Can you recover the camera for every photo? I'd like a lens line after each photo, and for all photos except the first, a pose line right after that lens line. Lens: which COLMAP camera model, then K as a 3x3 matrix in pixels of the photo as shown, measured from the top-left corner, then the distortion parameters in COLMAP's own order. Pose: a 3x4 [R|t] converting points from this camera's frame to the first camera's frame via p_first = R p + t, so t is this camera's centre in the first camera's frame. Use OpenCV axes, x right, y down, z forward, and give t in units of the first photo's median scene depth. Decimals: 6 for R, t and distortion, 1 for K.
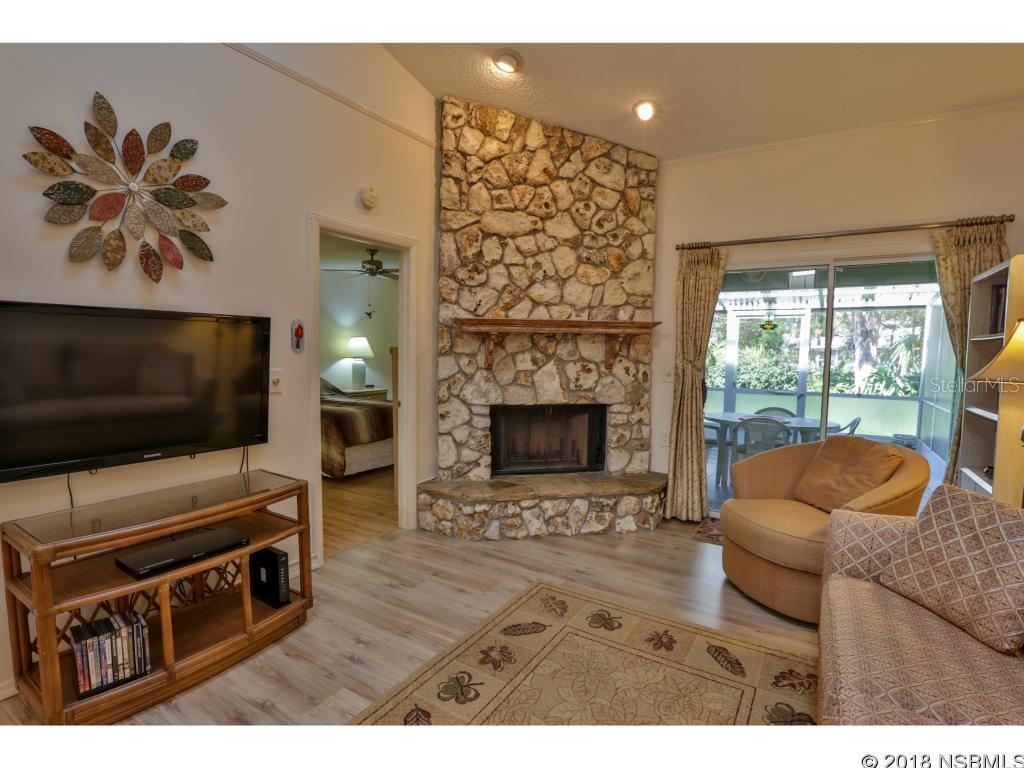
lens RADIAL K [[508.1, 0, 513.3], [0, 508.1, 388.7], [0, 0, 1]] dist [-0.085909, 0.051918]
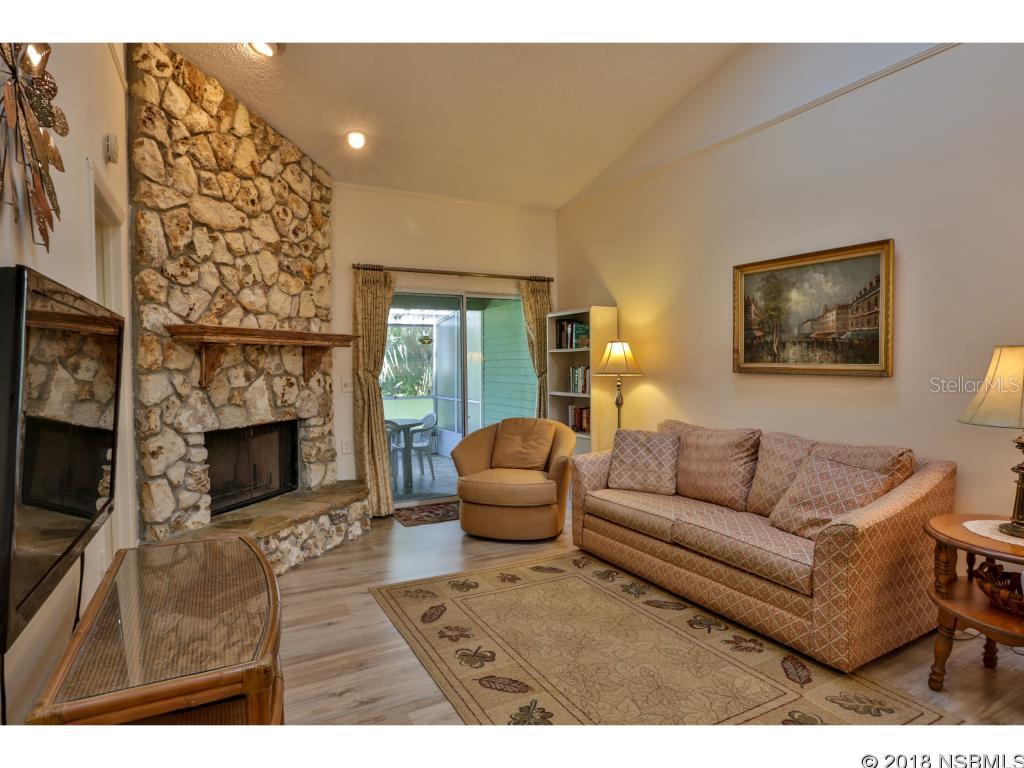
lens RADIAL K [[568.3, 0, 512.0], [0, 568.3, 384.0], [0, 0, 1]] dist [-0.044909, 0.031914]
pose [[0.496300, -0.046875, 0.866885, -0.588115], [0.080701, 0.996709, 0.007693, -0.012135], [-0.864392, 0.066141, 0.498449, 0.121126]]
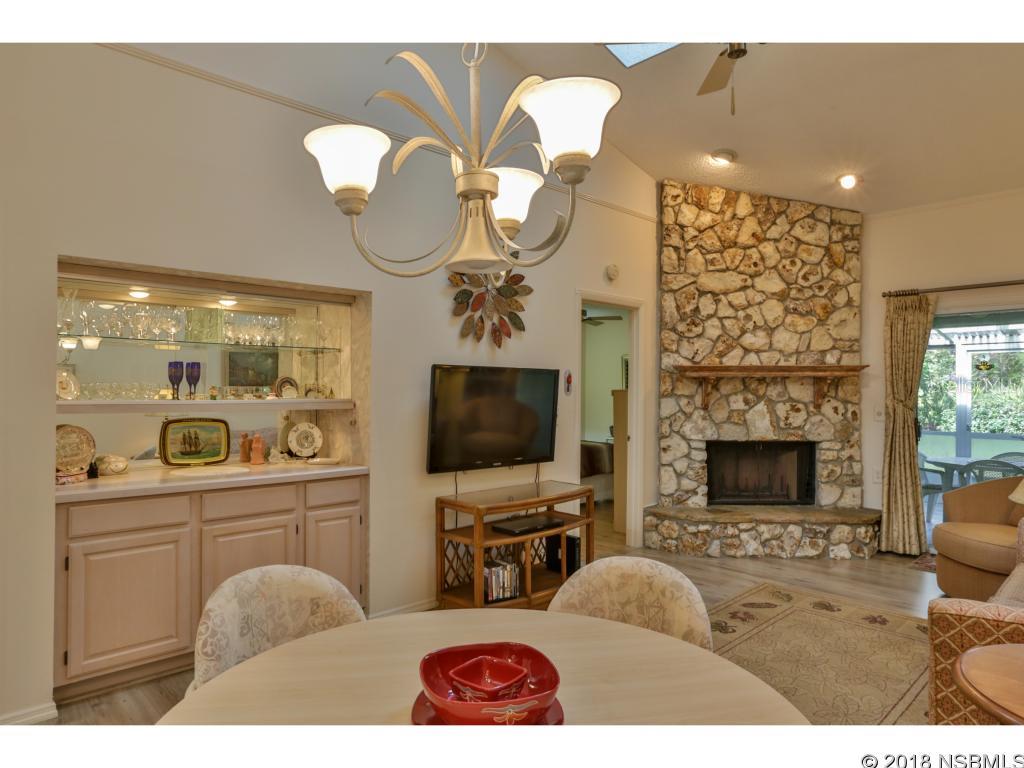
lens RADIAL K [[637.9, 0, 512.0], [0, 637.9, 384.0], [0, 0, 1]] dist [-0.058940, 0.061947]
pose [[0.970152, -0.009940, -0.242294, -0.123954], [-0.011368, 0.996197, -0.086386, 0.034531], [0.242231, 0.086562, 0.966349, -0.493391]]
